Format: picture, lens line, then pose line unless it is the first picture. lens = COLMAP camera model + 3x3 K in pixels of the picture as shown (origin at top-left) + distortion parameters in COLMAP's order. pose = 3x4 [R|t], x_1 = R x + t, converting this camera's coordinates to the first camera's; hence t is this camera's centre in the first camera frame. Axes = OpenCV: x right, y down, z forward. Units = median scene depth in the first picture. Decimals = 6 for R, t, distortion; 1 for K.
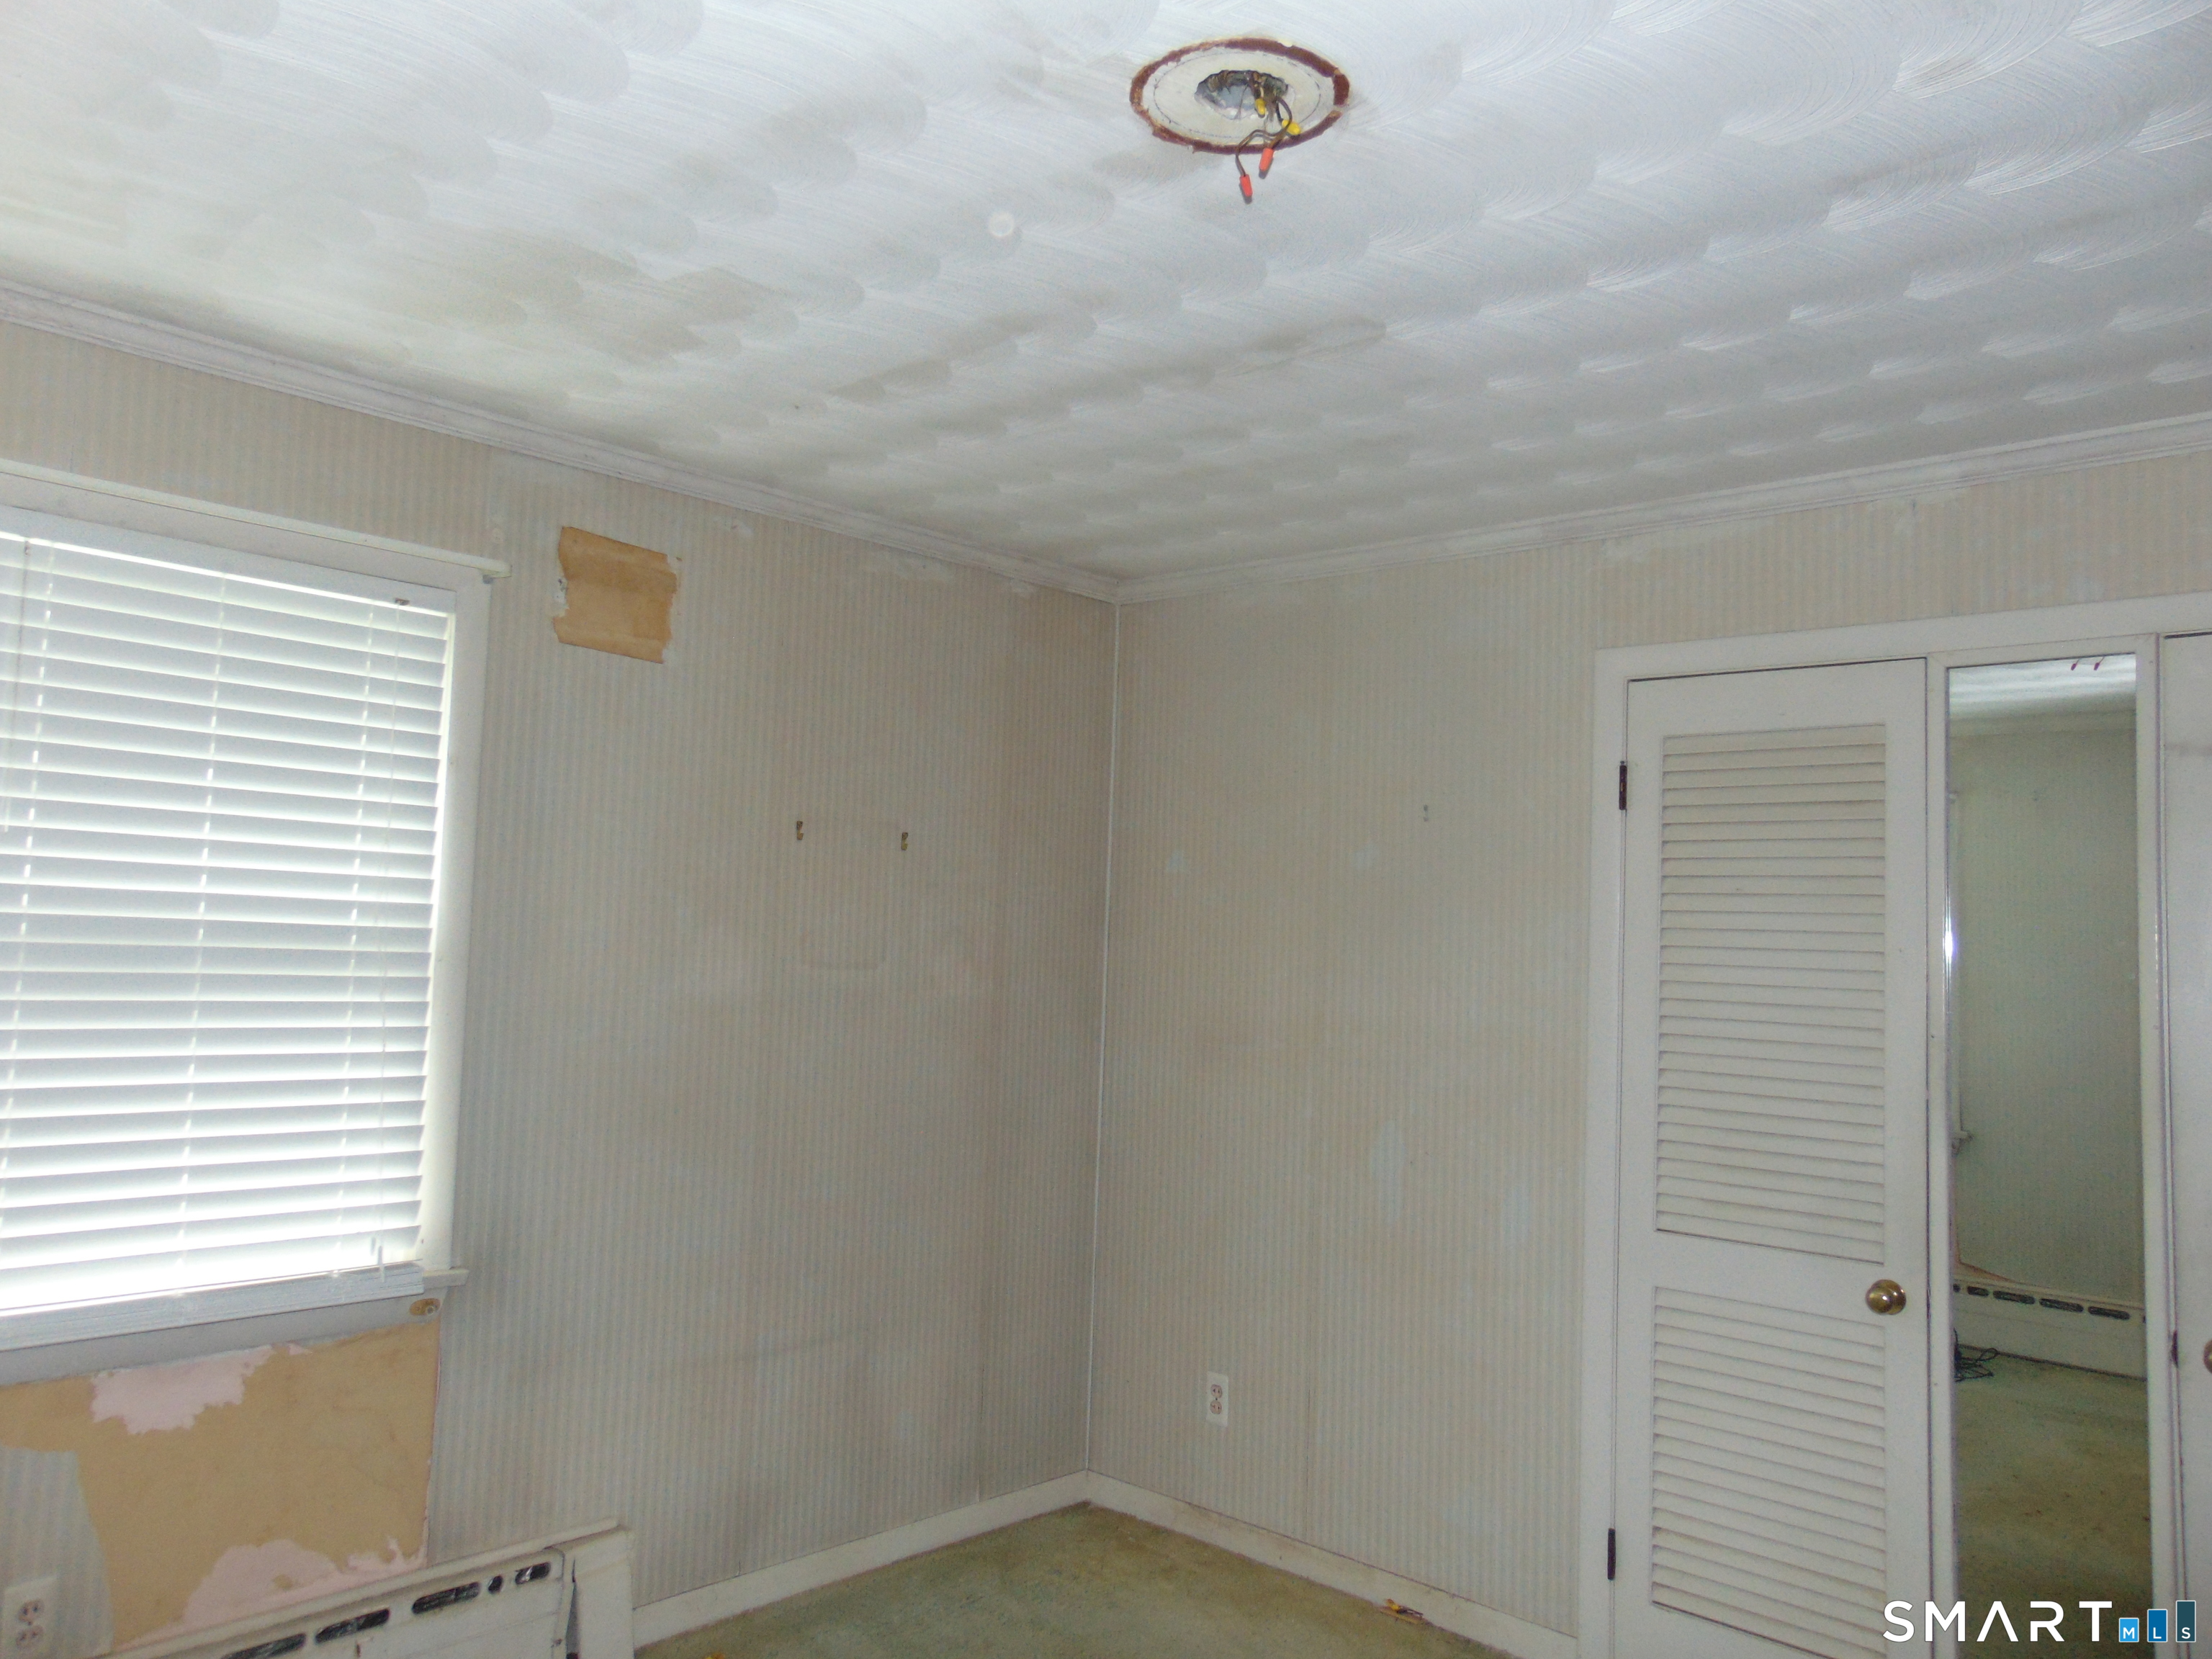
lens RADIAL K [[1650.7, 0, 1095.6], [0, 1650.7, 822.3], [0, 0, 1]] dist [-0.033522, 0.085758]
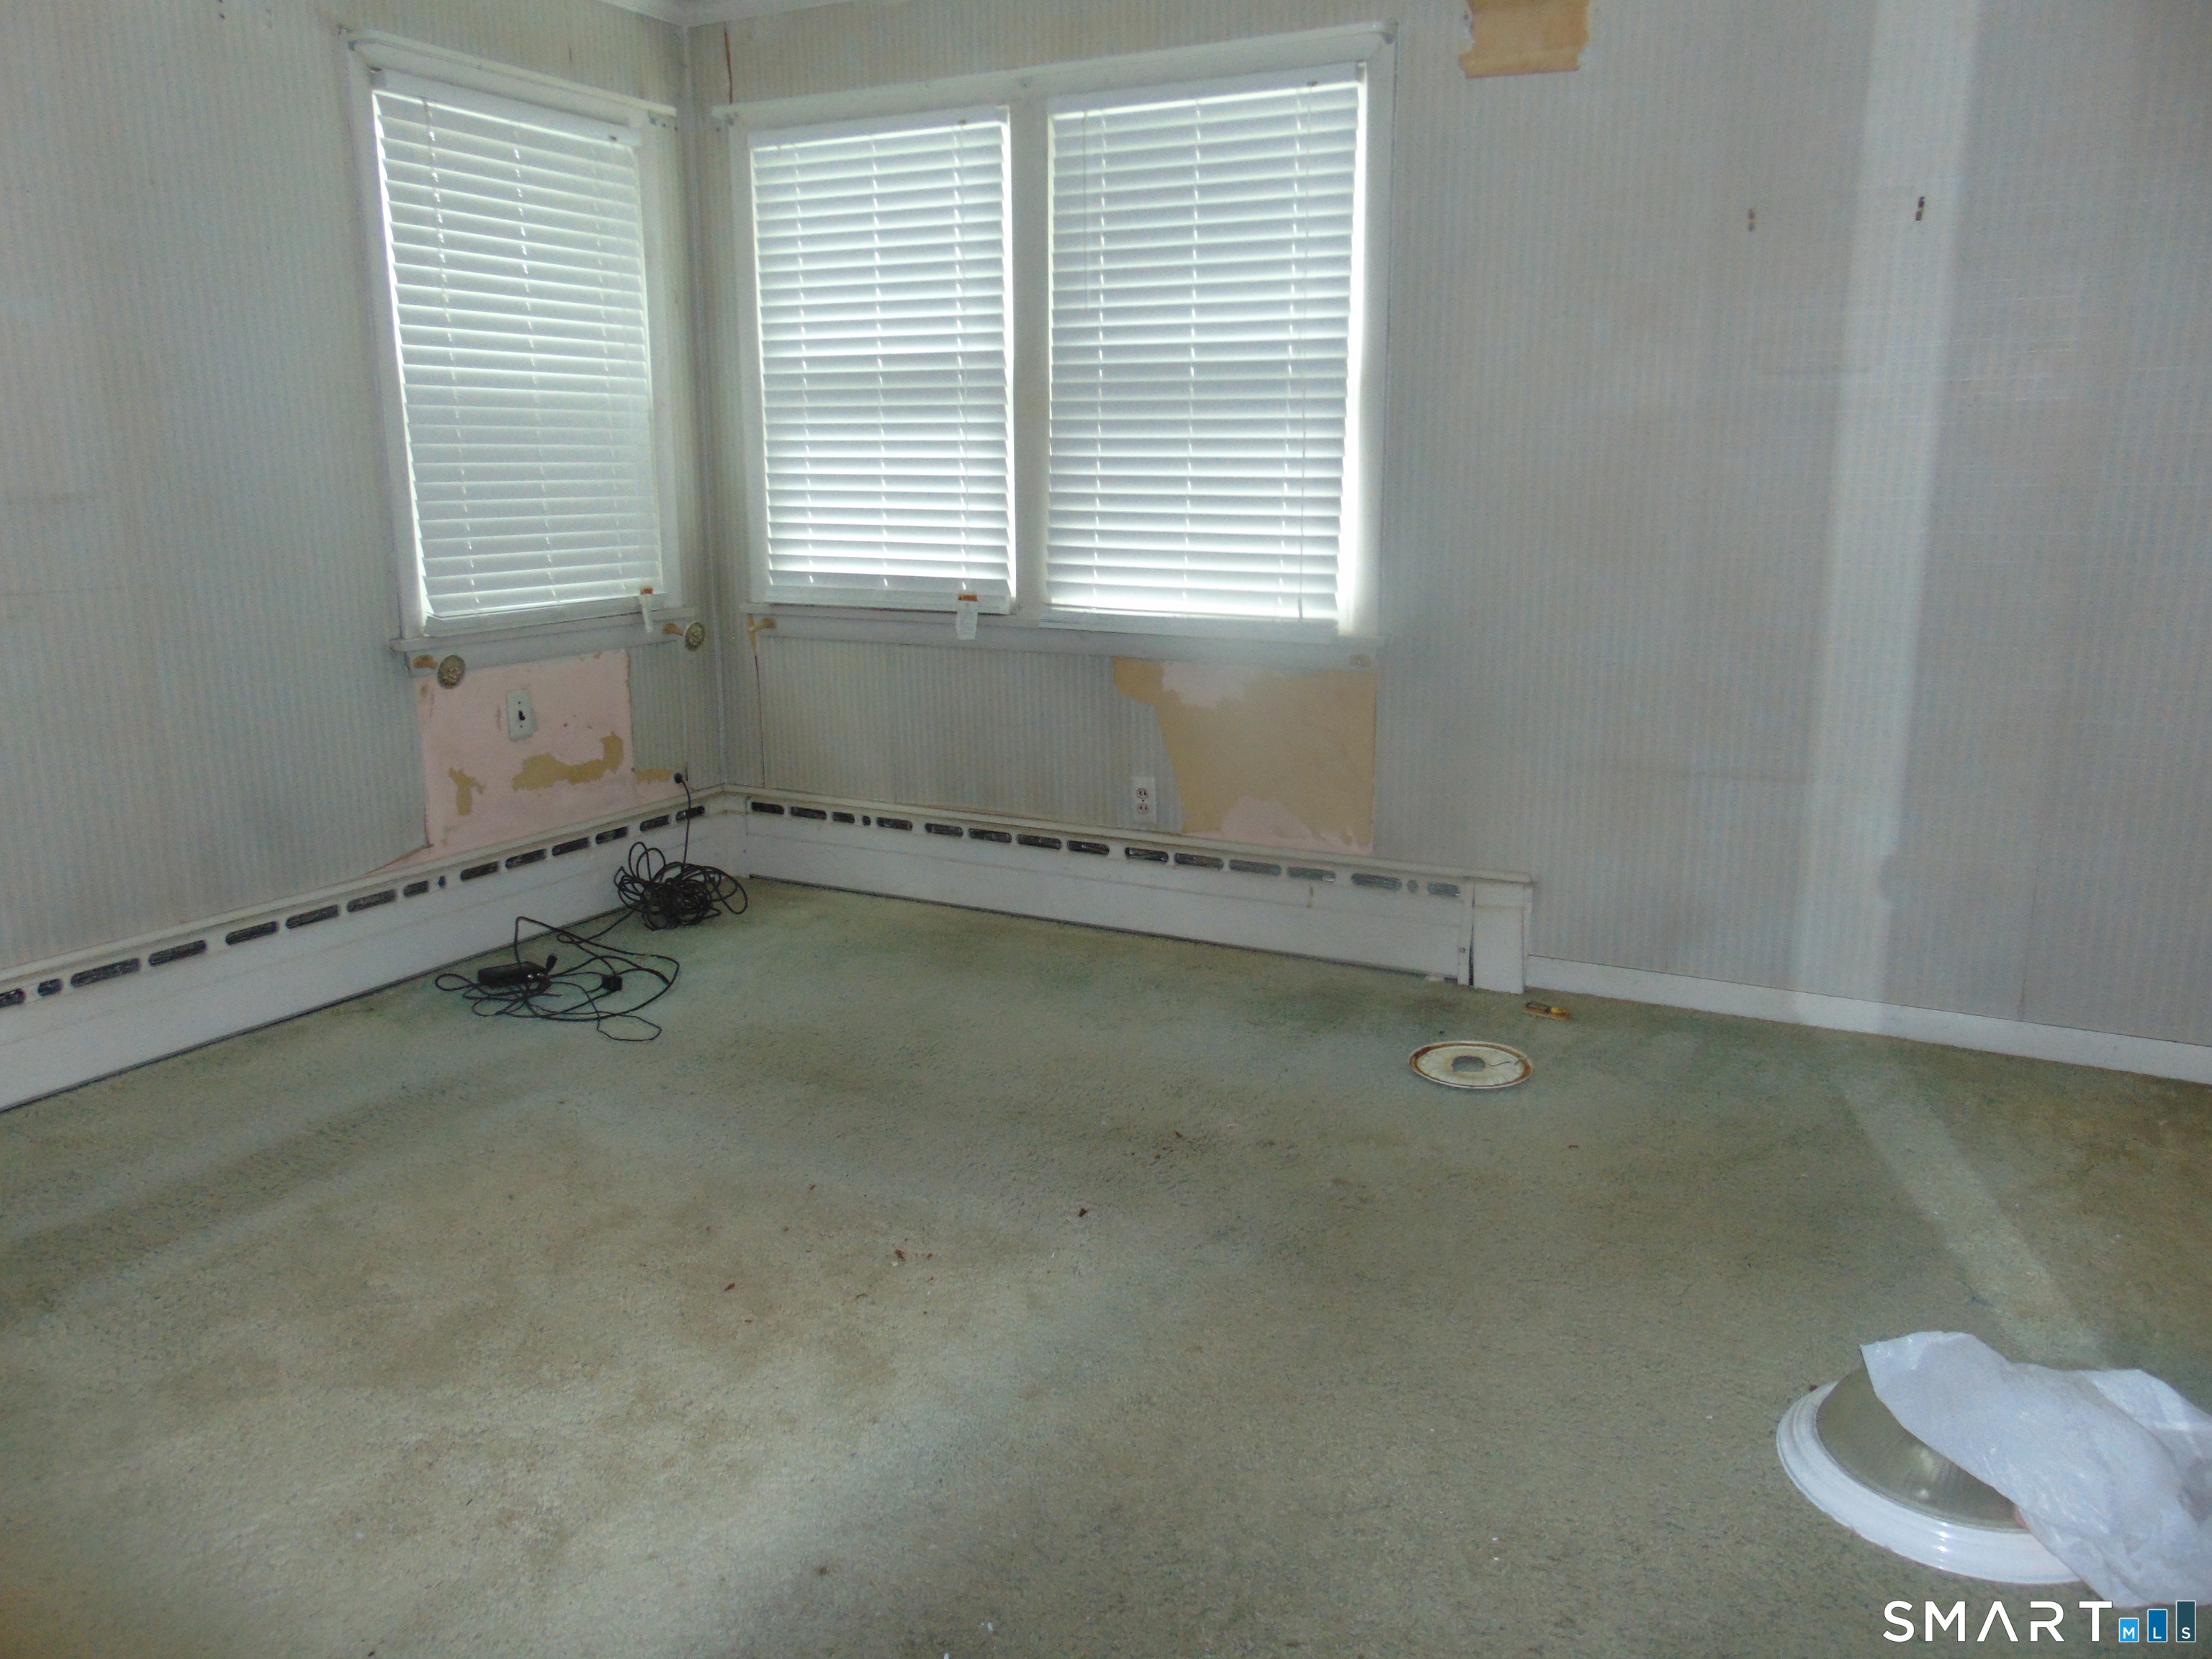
lens RADIAL K [[1650.7, 0, 1095.6], [0, 1650.7, 822.3], [0, 0, 1]] dist [-0.033522, 0.085758]
pose [[0.248183, 0.173354, -0.953076, 0.799467], [0.083228, 0.976404, 0.199269, 0.144924], [0.965131, -0.128778, 0.227899, 0.494862]]
